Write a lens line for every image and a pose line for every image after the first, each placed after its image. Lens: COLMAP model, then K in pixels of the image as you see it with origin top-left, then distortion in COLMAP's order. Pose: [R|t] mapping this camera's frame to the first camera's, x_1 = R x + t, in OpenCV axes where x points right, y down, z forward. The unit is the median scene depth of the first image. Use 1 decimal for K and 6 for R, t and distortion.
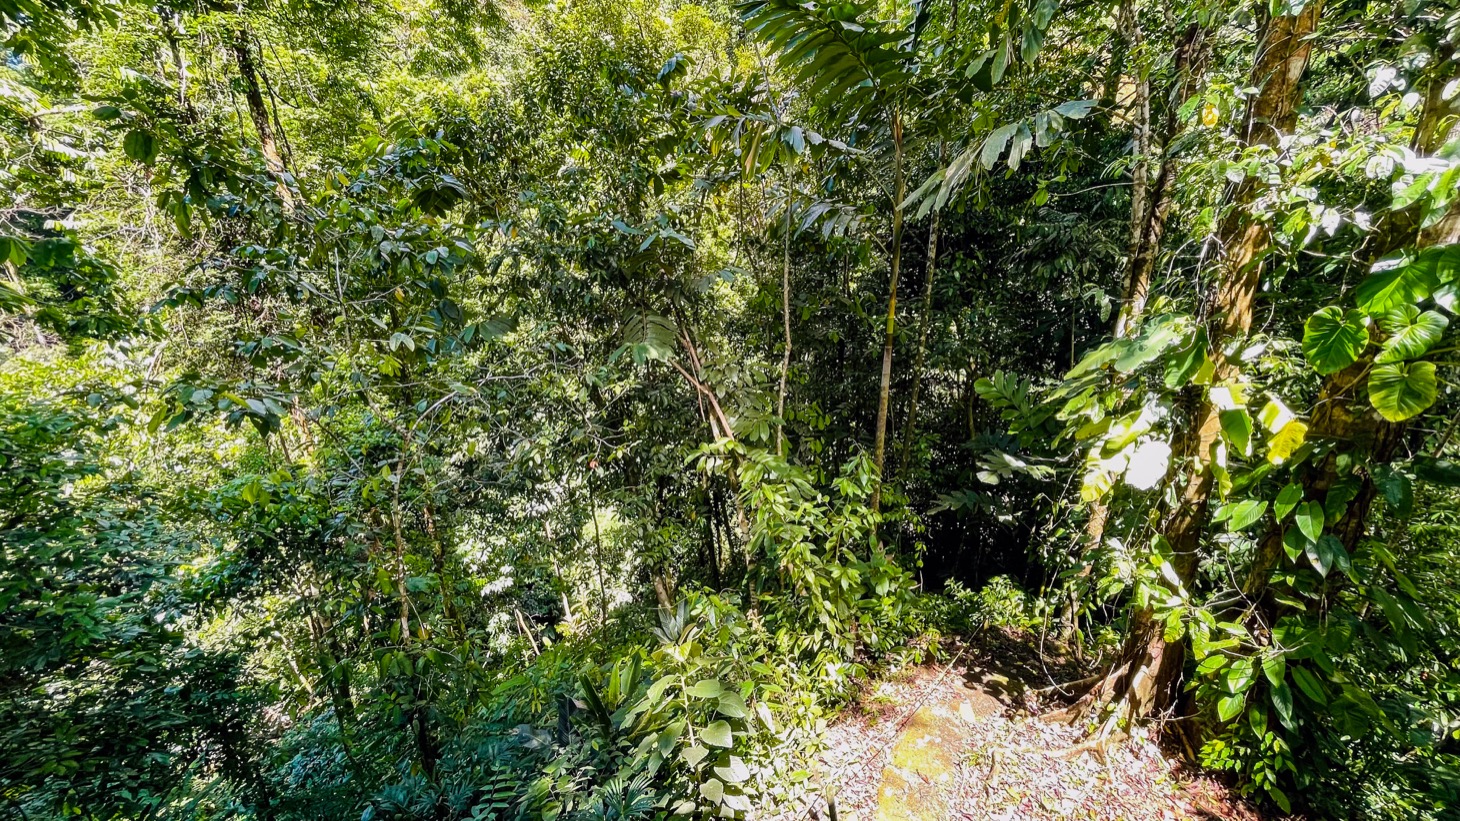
lens RADIAL K [[582.3, 0, 730.0], [0, 582.3, 410.8], [0, 0, 1]] dist [0.001006, -0.000053]
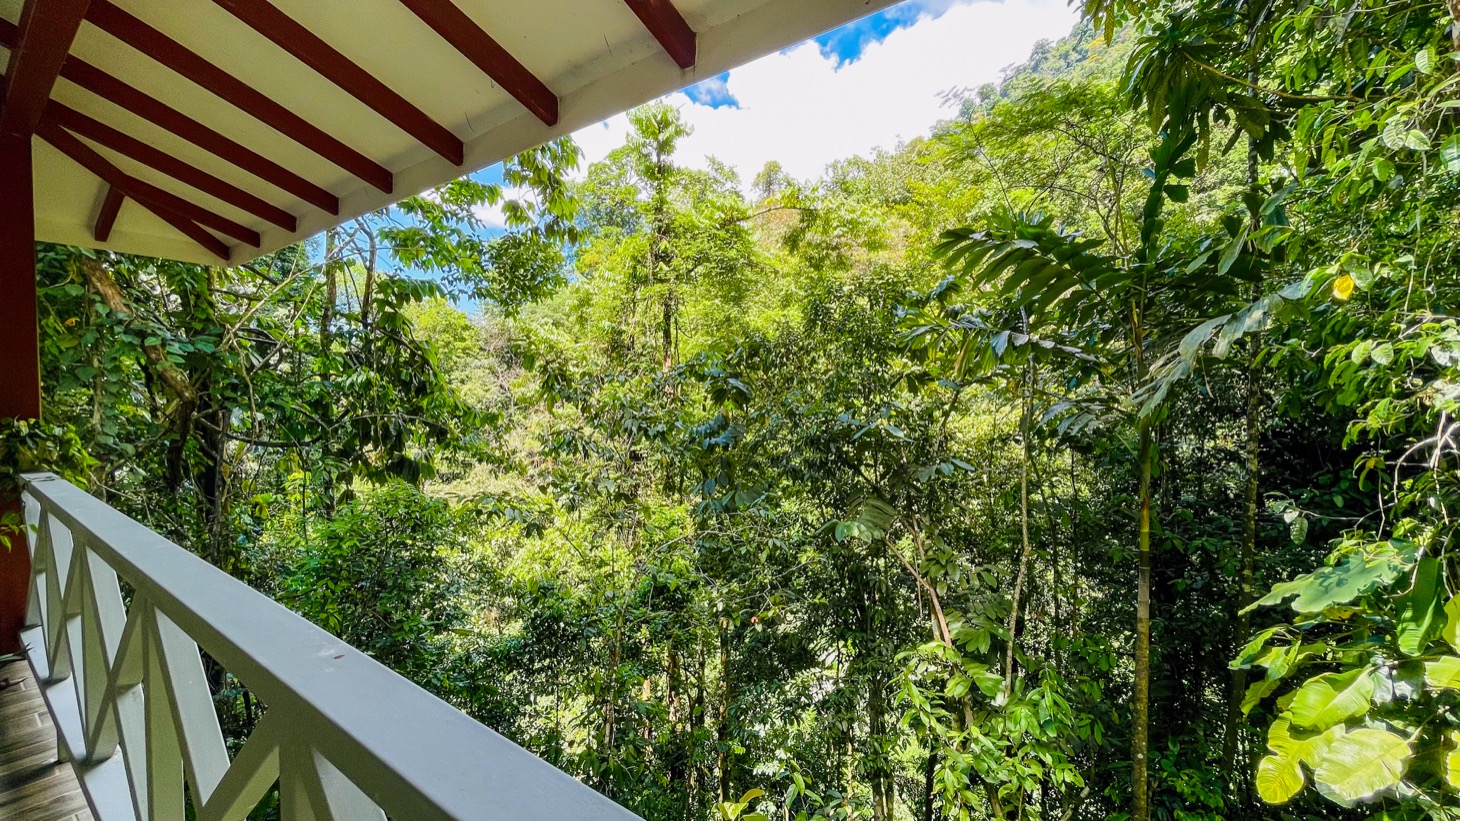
lens RADIAL K [[582.3, 0, 730.1], [0, 582.3, 407.9], [0, 0, 1]] dist [0.001006, -0.000053]
pose [[0.825889, 0.014702, -0.563641, 0.311974], [-0.201173, 0.941548, -0.270215, 0.021501], [0.526723, 0.336557, 0.780572, -0.015185]]
